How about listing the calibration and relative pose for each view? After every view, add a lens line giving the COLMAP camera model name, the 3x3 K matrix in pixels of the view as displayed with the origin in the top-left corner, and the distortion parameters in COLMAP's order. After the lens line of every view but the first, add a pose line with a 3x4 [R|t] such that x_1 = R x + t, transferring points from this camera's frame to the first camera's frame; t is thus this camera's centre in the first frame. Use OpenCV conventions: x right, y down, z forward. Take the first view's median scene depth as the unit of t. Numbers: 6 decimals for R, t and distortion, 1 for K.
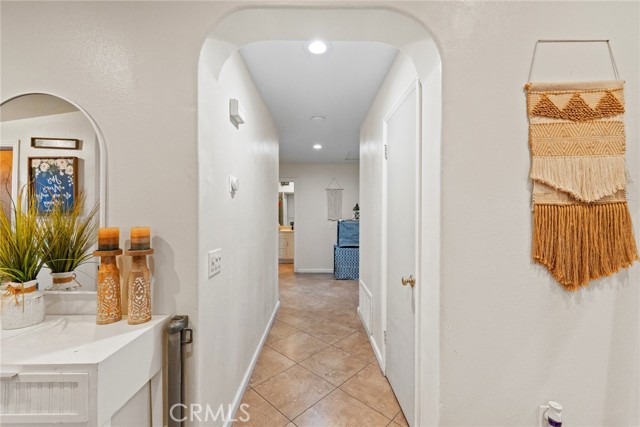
lens RADIAL K [[264.8, 0, 317.1], [0, 264.8, 215.2], [0, 0, 1]] dist [-0.000799, -0.000225]
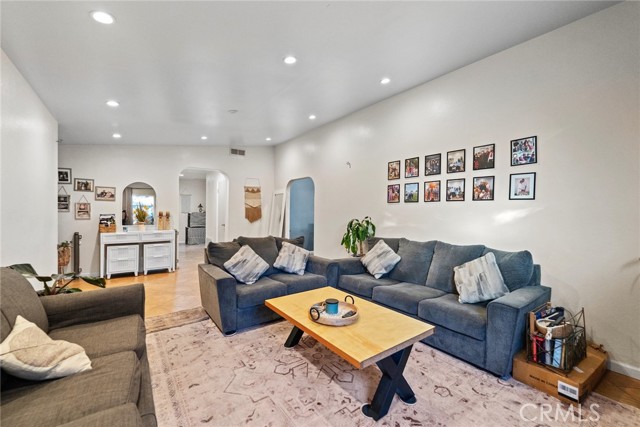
lens RADIAL K [[264.8, 0, 317.1], [0, 264.8, 215.2], [0, 0, 1]] dist [-0.000799, -0.000225]
pose [[0.810856, -0.000940, 0.585245, -1.237661], [-0.007167, 0.999908, 0.011535, 0.043312], [-0.585202, -0.013547, 0.810775, -4.443291]]
